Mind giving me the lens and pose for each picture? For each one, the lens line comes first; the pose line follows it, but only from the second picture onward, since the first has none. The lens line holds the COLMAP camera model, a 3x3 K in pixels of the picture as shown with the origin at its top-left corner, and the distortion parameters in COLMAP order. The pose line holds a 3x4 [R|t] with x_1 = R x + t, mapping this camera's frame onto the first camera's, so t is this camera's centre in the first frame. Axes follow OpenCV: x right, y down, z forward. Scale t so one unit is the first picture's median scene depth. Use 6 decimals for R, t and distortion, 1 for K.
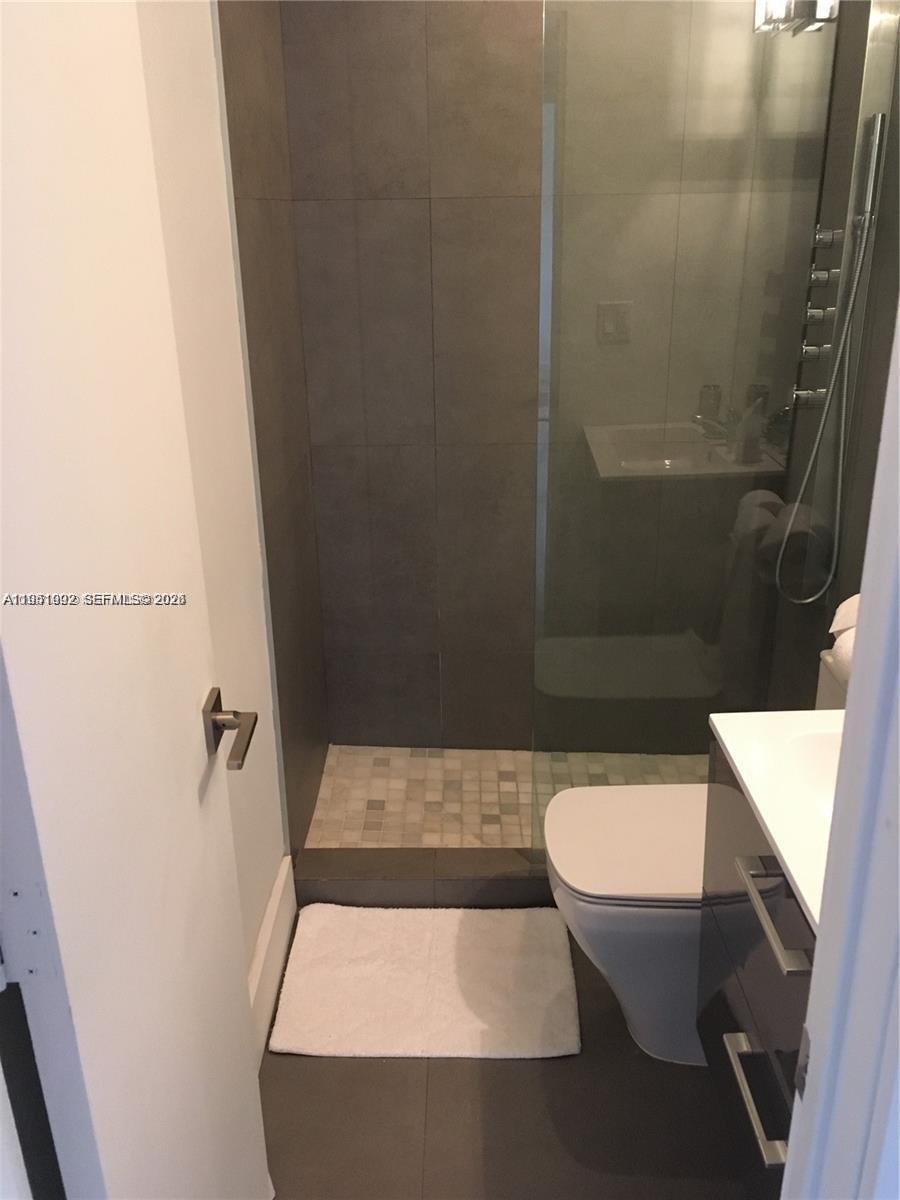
lens RADIAL K [[1027.4, 0, 450.0], [0, 1027.4, 600.0], [0, 0, 1]] dist [0.070534, -0.096342]
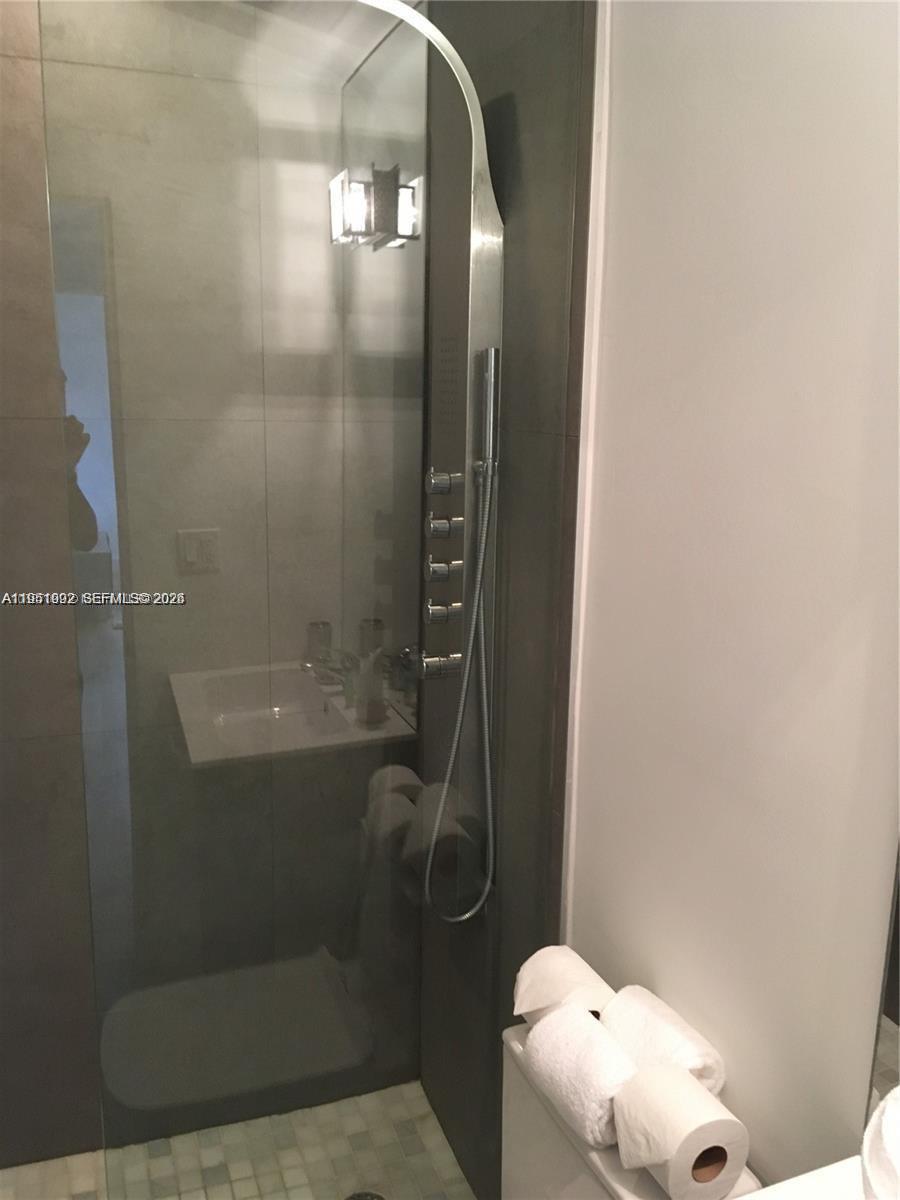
lens RADIAL K [[1027.4, 0, 450.0], [0, 1027.4, 600.0], [0, 0, 1]] dist [0.070534, -0.096342]
pose [[0.929066, -0.044874, 0.367182, 0.049072], [0.103177, 0.984658, -0.140726, -0.114500], [-0.355234, 0.168629, 0.919442, 0.209563]]
